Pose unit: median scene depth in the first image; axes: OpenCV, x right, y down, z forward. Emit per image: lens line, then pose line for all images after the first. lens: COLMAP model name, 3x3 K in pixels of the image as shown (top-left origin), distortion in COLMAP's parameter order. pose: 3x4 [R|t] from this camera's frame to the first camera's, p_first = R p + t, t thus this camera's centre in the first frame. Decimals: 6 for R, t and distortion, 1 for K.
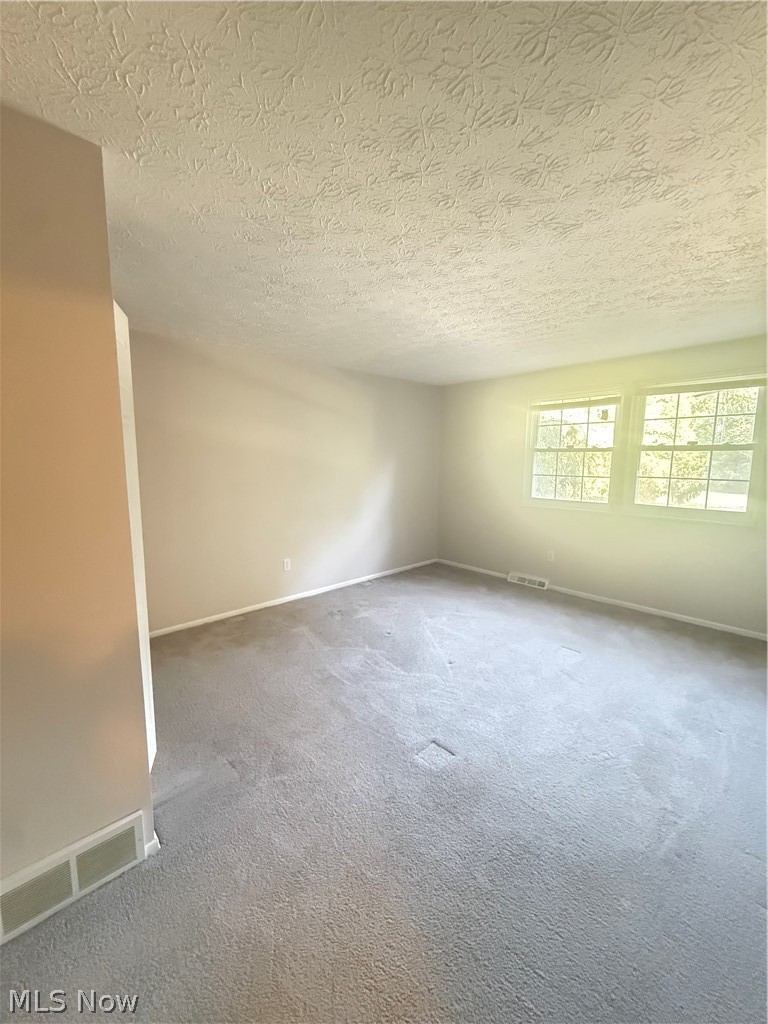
lens RADIAL K [[411.3, 0, 384.7], [0, 411.3, 507.3], [0, 0, 1]] dist [-0.000721, 0.000440]
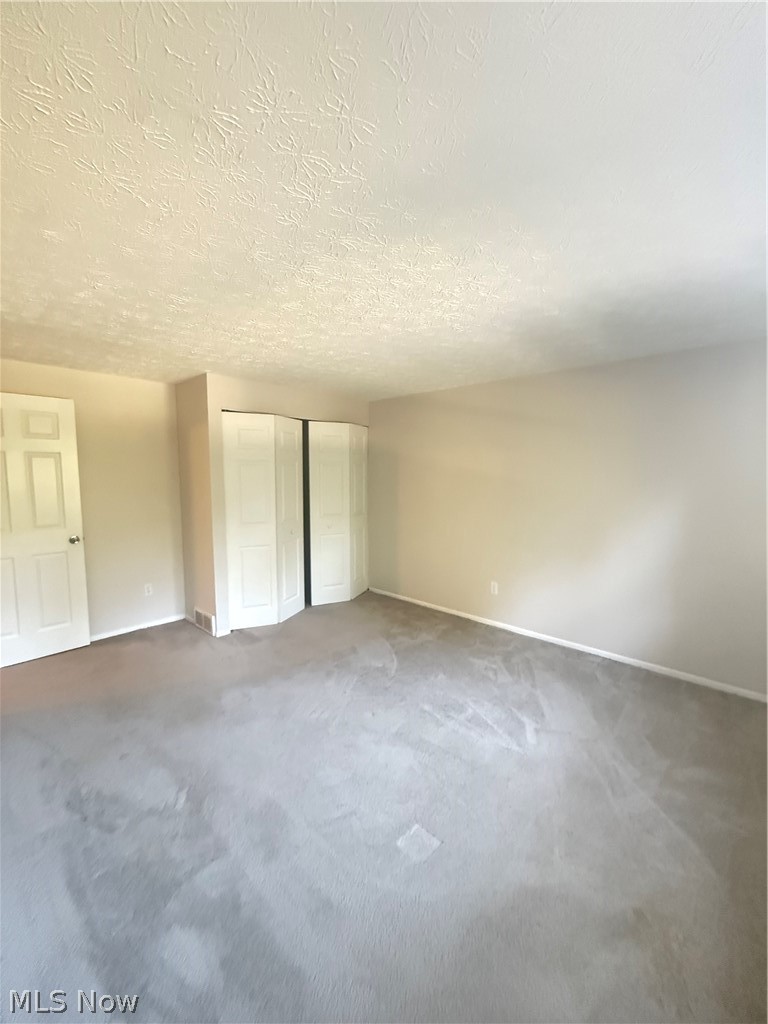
lens RADIAL K [[411.3, 0, 384.7], [0, 411.3, 507.3], [0, 0, 1]] dist [-0.000721, 0.000440]
pose [[0.066894, 0.086306, -0.994020, 0.710449], [-0.126900, 0.988897, 0.077321, -0.096129], [0.989657, 0.120969, 0.077104, 0.639793]]
